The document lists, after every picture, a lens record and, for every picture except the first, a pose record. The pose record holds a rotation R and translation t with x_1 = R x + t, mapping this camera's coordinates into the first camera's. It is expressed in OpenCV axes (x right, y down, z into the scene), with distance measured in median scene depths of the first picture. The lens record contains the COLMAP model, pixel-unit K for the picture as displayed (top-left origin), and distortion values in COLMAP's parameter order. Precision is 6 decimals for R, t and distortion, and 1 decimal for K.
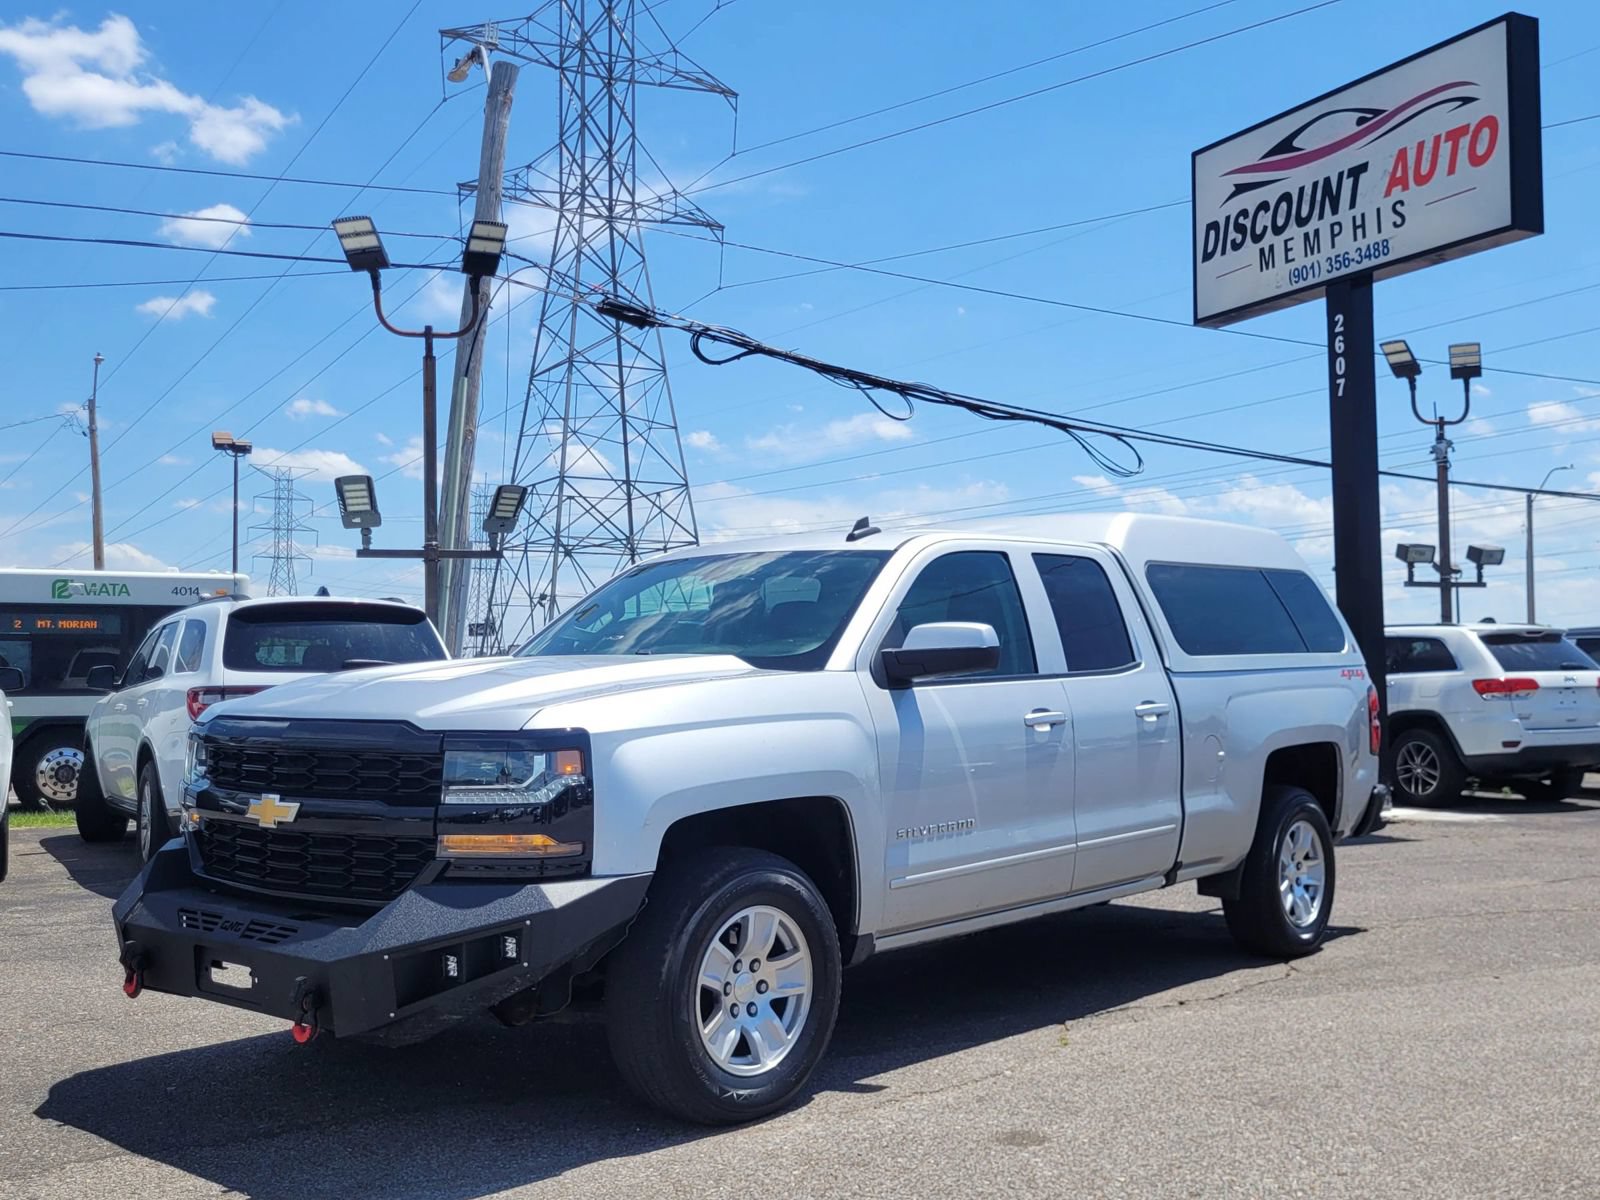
lens RADIAL K [[1644.2, 0, 824.5], [0, 1644.2, 595.5], [0, 0, 1]] dist [0.043964, -0.028382]
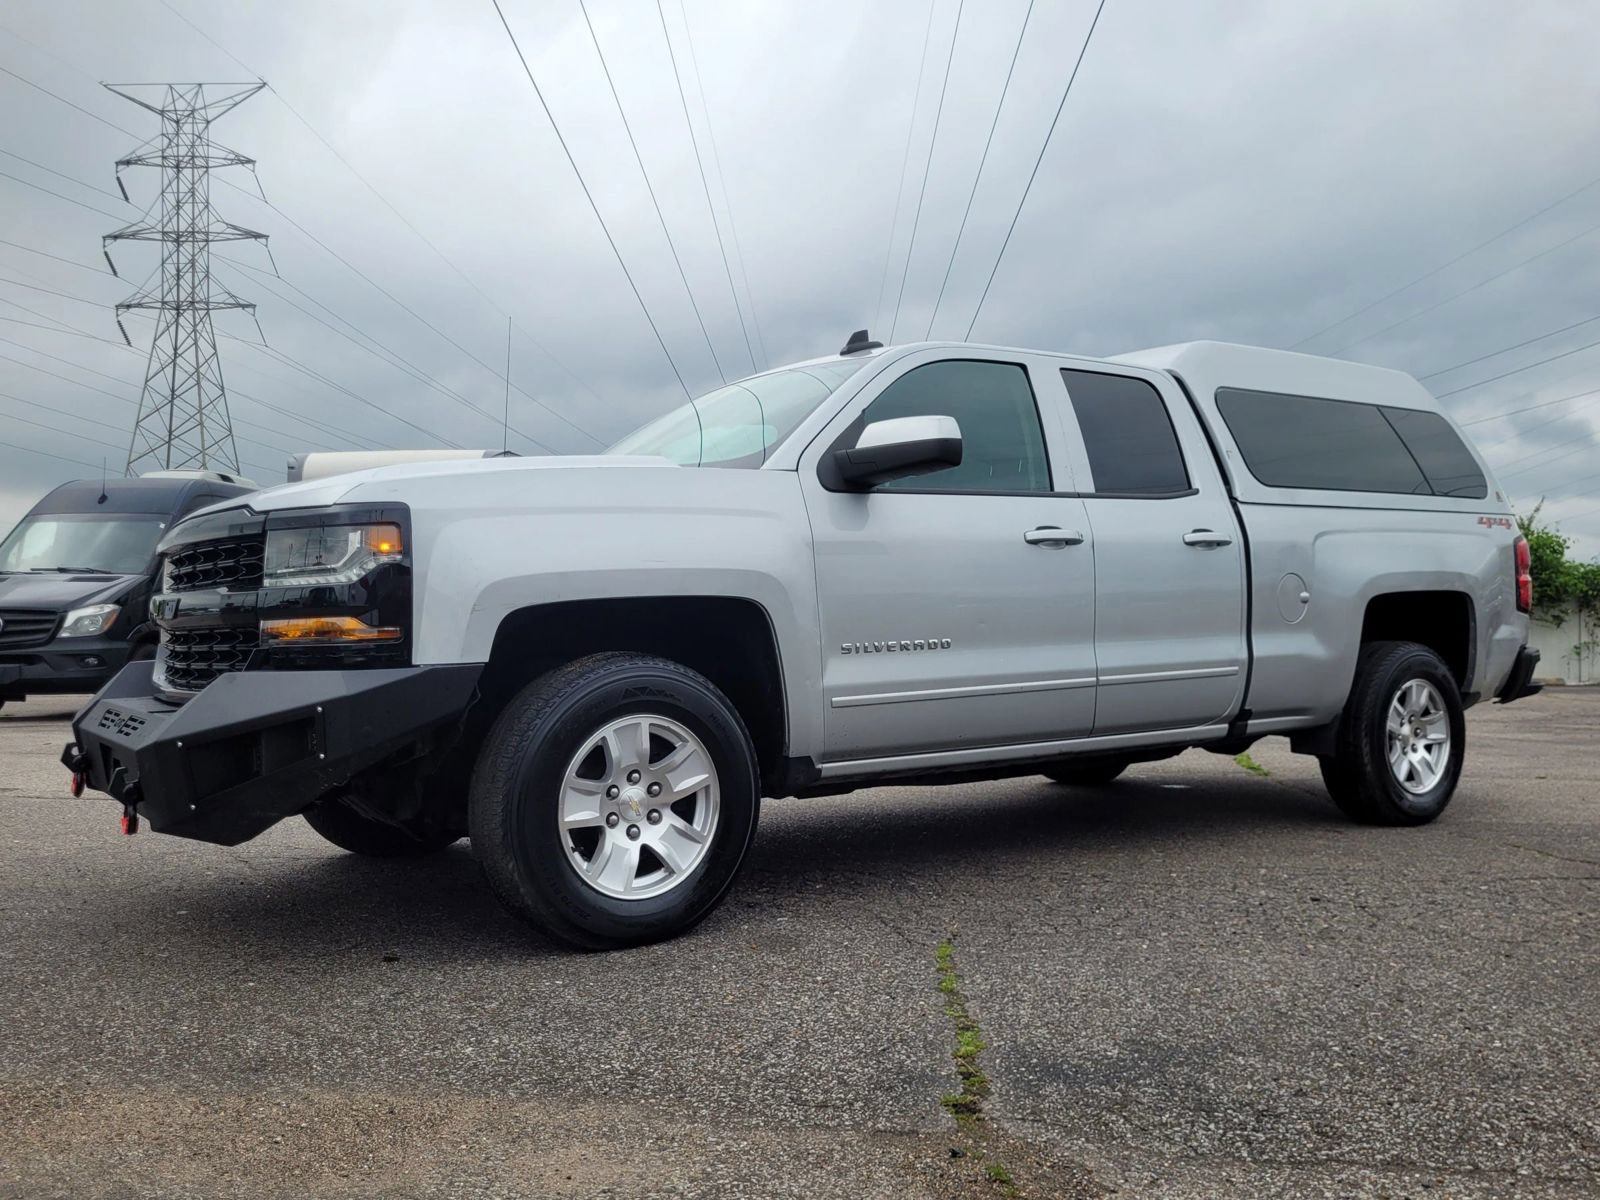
lens RADIAL K [[1320.5, 0, 784.7], [0, 1320.5, 604.5], [0, 0, 1]] dist [0.039515, -0.012102]
pose [[0.967234, -0.008753, -0.253738, 0.070649], [0.017311, 0.999353, 0.031514, 0.034791], [0.253298, -0.034874, 0.966760, 0.104336]]
